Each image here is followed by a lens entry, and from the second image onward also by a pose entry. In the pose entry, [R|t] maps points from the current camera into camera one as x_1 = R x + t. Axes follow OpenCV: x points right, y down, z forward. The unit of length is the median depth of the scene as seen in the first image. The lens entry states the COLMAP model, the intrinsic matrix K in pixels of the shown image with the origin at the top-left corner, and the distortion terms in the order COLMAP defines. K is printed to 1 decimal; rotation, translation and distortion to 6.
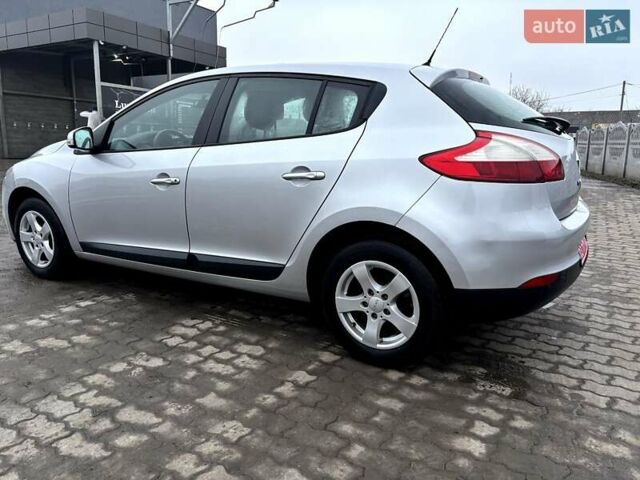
lens RADIAL K [[482.2, 0, 320.0], [0, 482.2, 240.0], [0, 0, 1]] dist [0.037013, -0.025751]
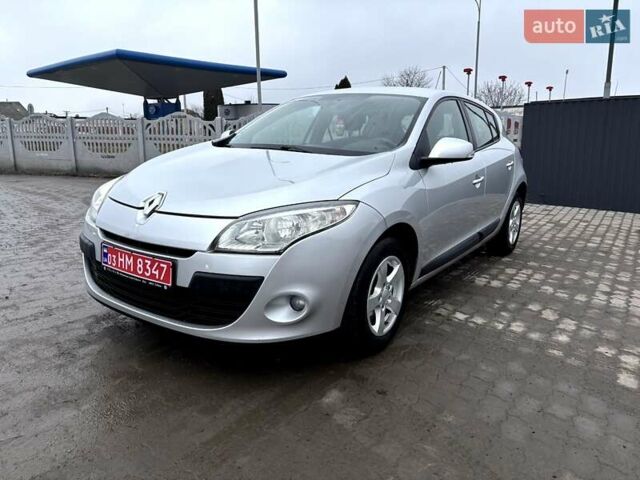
lens RADIAL K [[482.2, 0, 320.0], [0, 482.2, 240.0], [0, 0, 1]] dist [0.037013, -0.025751]
pose [[0.073829, -0.220157, 0.972666, -1.857083], [0.197668, 0.959208, 0.202107, -0.355483], [-0.977485, 0.177344, 0.114335, 1.481439]]
